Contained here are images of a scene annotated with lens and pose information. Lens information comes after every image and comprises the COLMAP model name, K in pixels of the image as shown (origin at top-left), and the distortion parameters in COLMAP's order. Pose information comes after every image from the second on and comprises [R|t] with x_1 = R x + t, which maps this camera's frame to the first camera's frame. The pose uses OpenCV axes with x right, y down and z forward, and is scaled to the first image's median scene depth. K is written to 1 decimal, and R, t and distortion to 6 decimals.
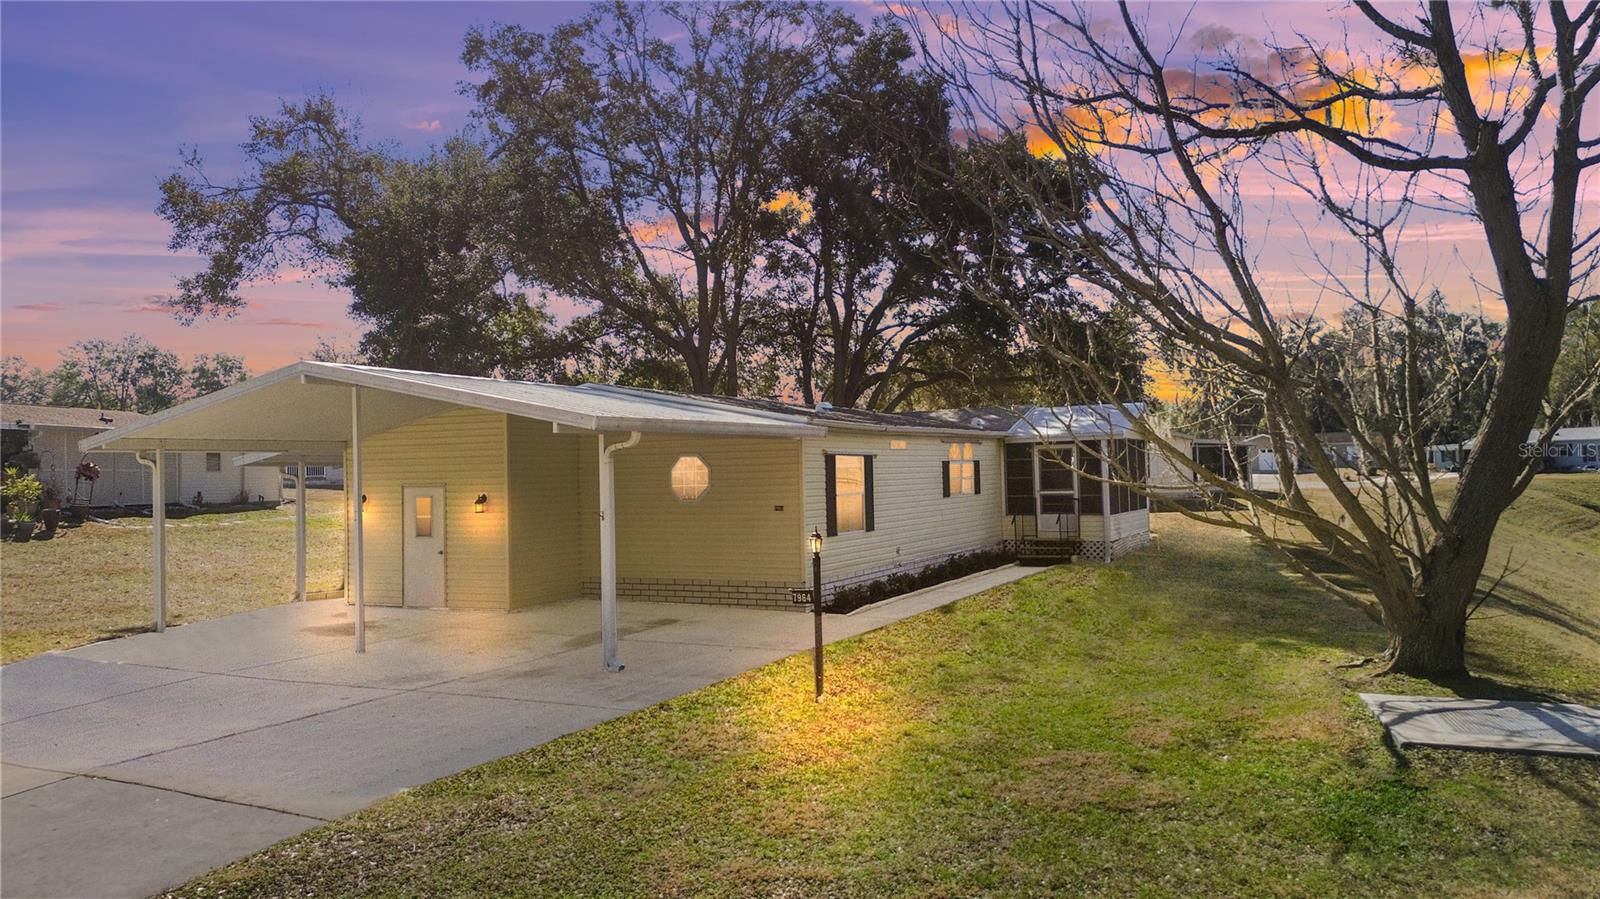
lens RADIAL K [[1131.8, 0, 789.0], [0, 1131.8, 435.1], [0, 0, 1]] dist [0.049707, -0.003826]
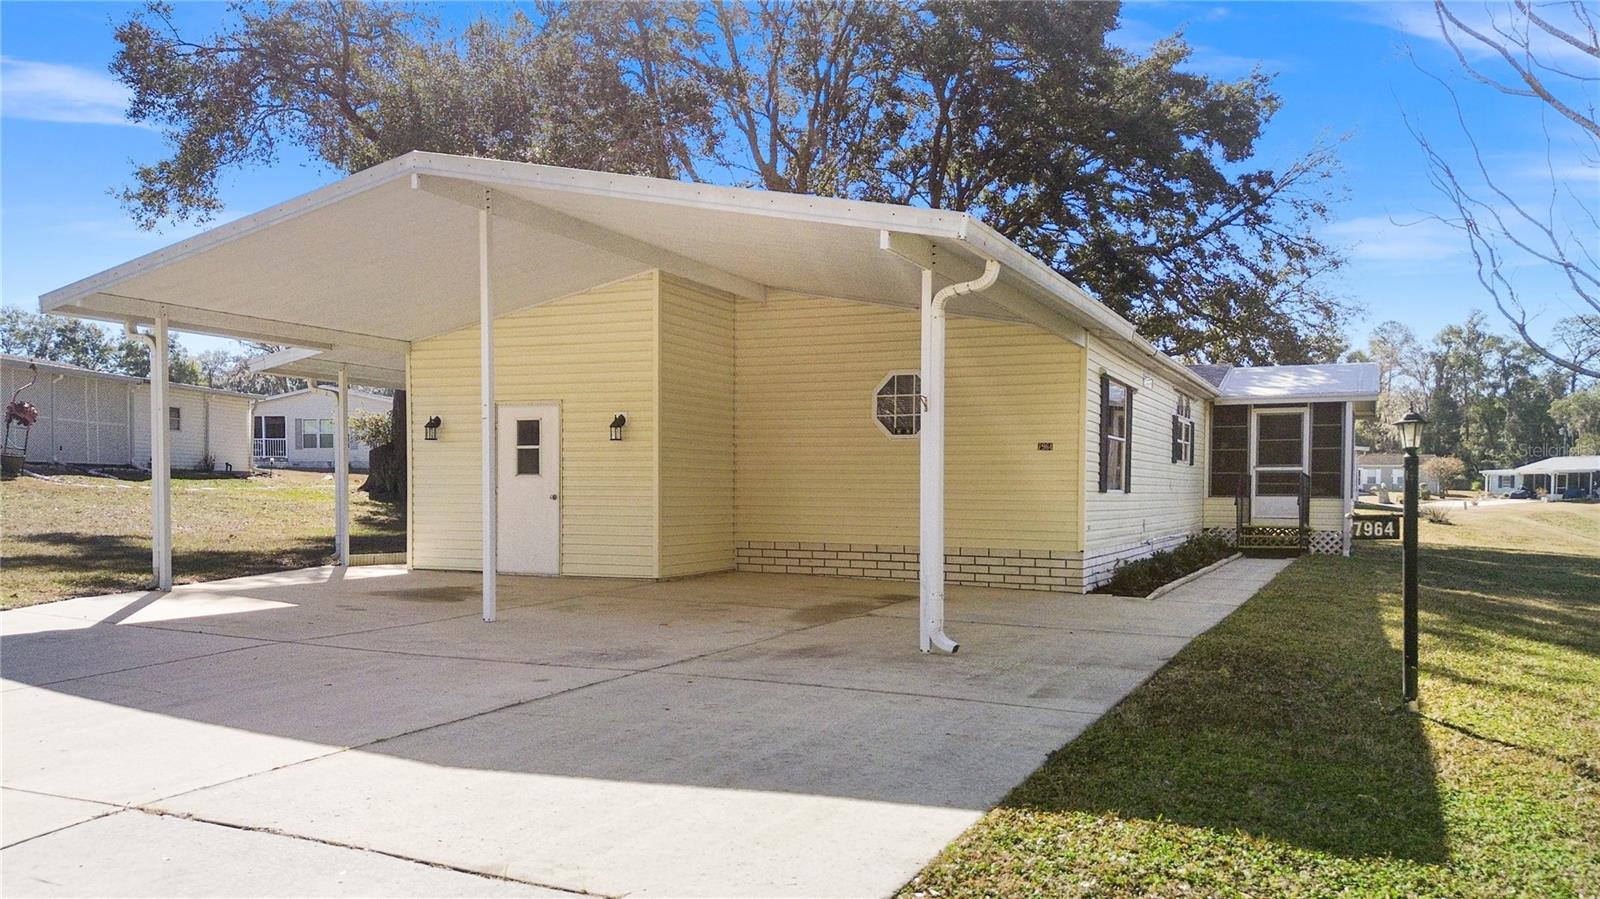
lens RADIAL K [[1190.8, 0, 806.5], [0, 1190.8, 531.5], [0, 0, 1]] dist [0.060776, -0.049005]
pose [[0.998668, 0.029618, 0.042250, -0.109941], [-0.032365, 0.997302, 0.065881, 0.043030], [-0.040185, -0.067160, 0.996933, 0.153426]]
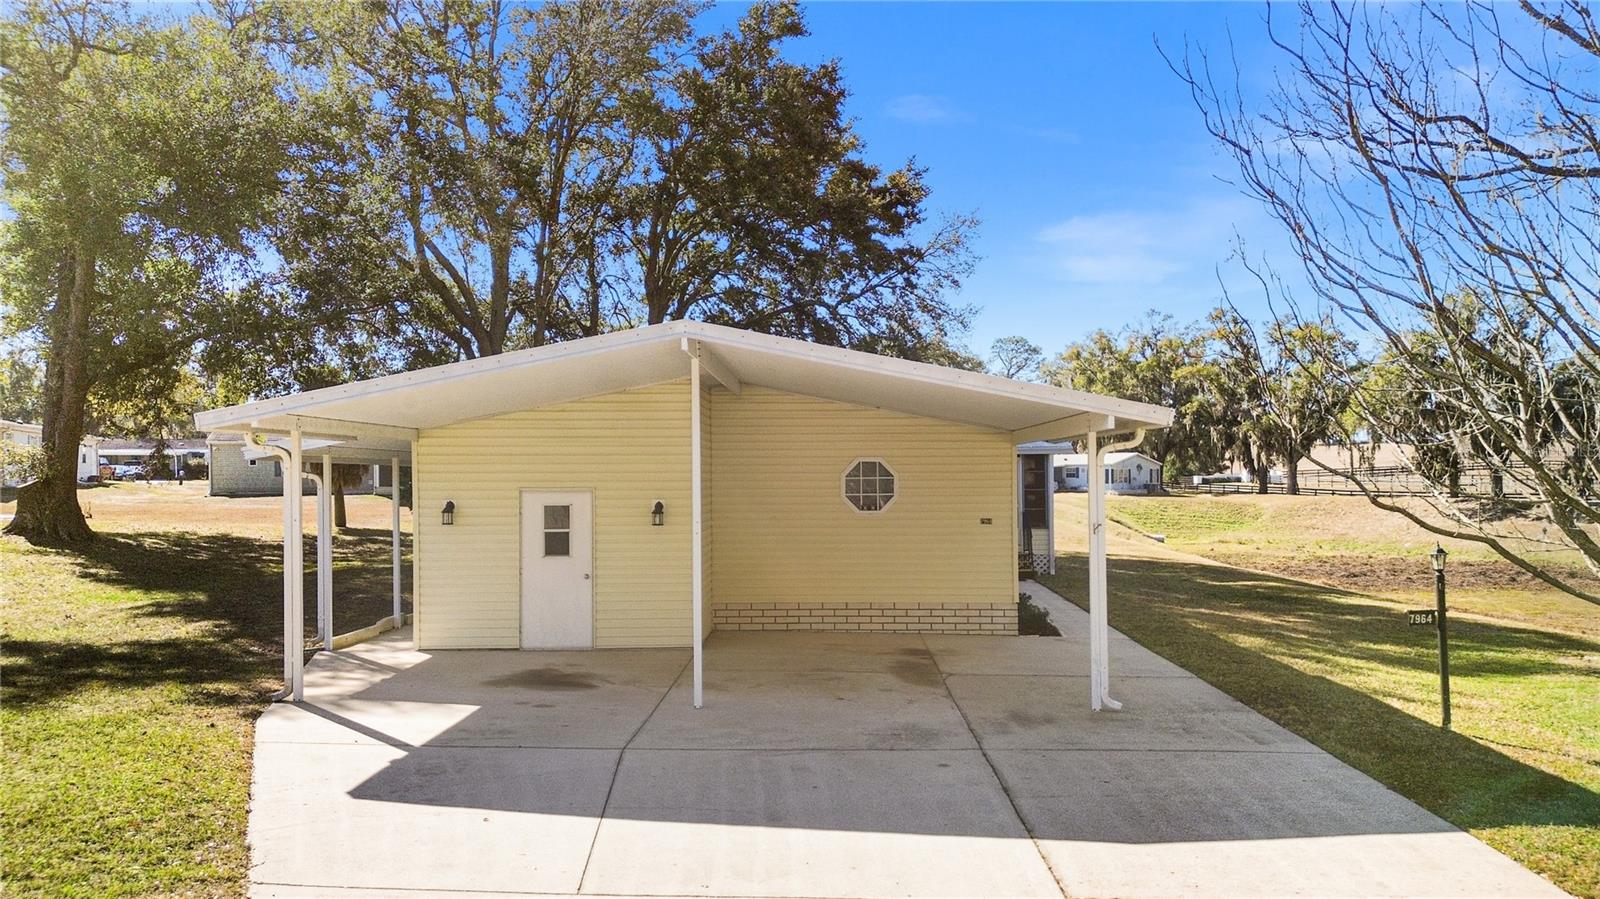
lens RADIAL K [[1181.3, 0, 814.7], [0, 1181.3, 449.5], [0, 0, 1]] dist [0.092497, -0.102657]
pose [[0.893422, 0.029253, 0.448264, -0.325980], [-0.030445, 0.999526, -0.004548, 0.009472], [-0.448185, -0.009584, 0.893889, 0.128891]]
